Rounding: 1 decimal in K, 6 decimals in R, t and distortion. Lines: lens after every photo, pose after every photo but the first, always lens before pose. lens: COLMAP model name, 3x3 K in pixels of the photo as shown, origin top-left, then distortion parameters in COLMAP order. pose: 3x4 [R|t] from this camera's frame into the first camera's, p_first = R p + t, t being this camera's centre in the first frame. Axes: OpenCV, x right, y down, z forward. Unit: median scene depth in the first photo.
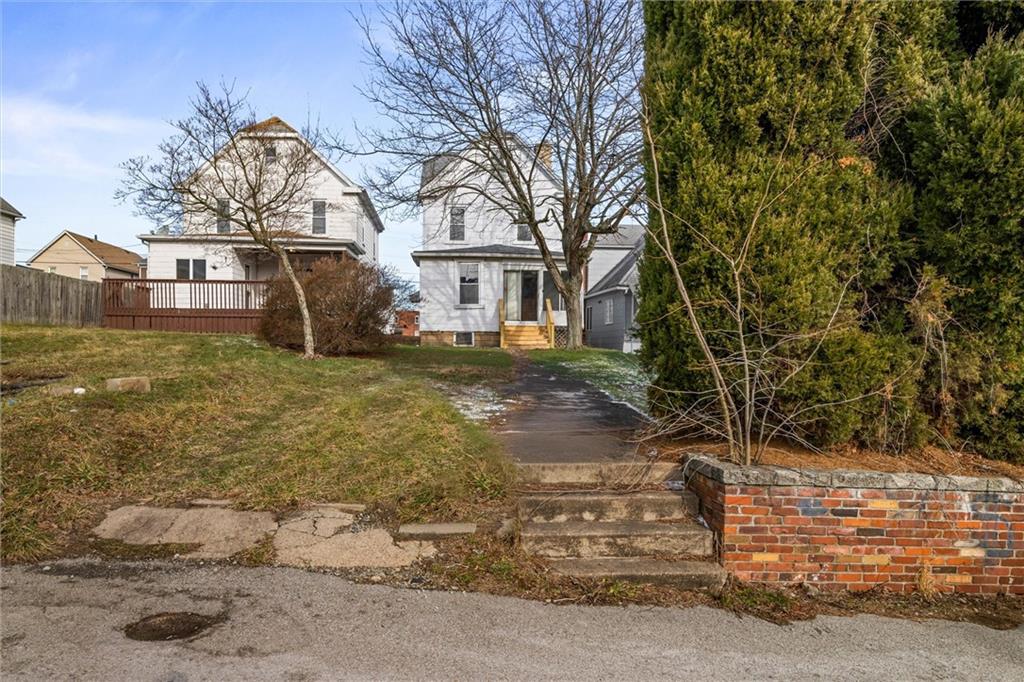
lens RADIAL K [[456.6, 0, 512.1], [0, 456.6, 348.2], [0, 0, 1]] dist [-0.004797, -0.000573]
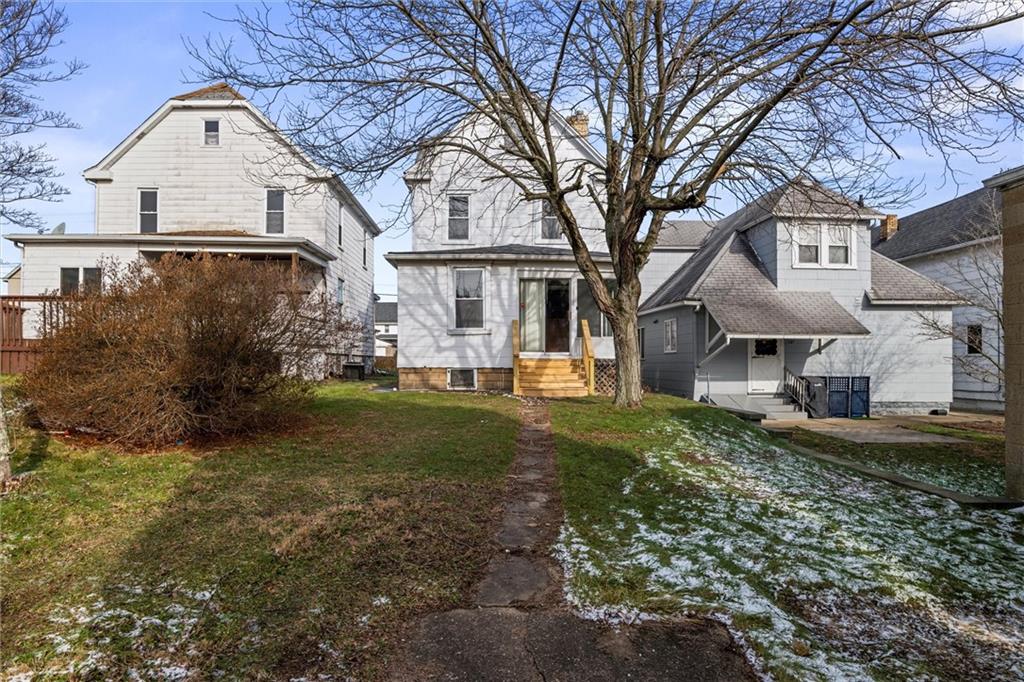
lens RADIAL K [[531.2, 0, 512.9], [0, 531.2, 356.8], [0, 0, 1]] dist [-0.002945, -0.000523]
pose [[0.998264, -0.002064, -0.058869, 0.019716], [0.000319, 0.999561, -0.029636, -0.030145], [0.058904, 0.029566, 0.997826, 0.210220]]
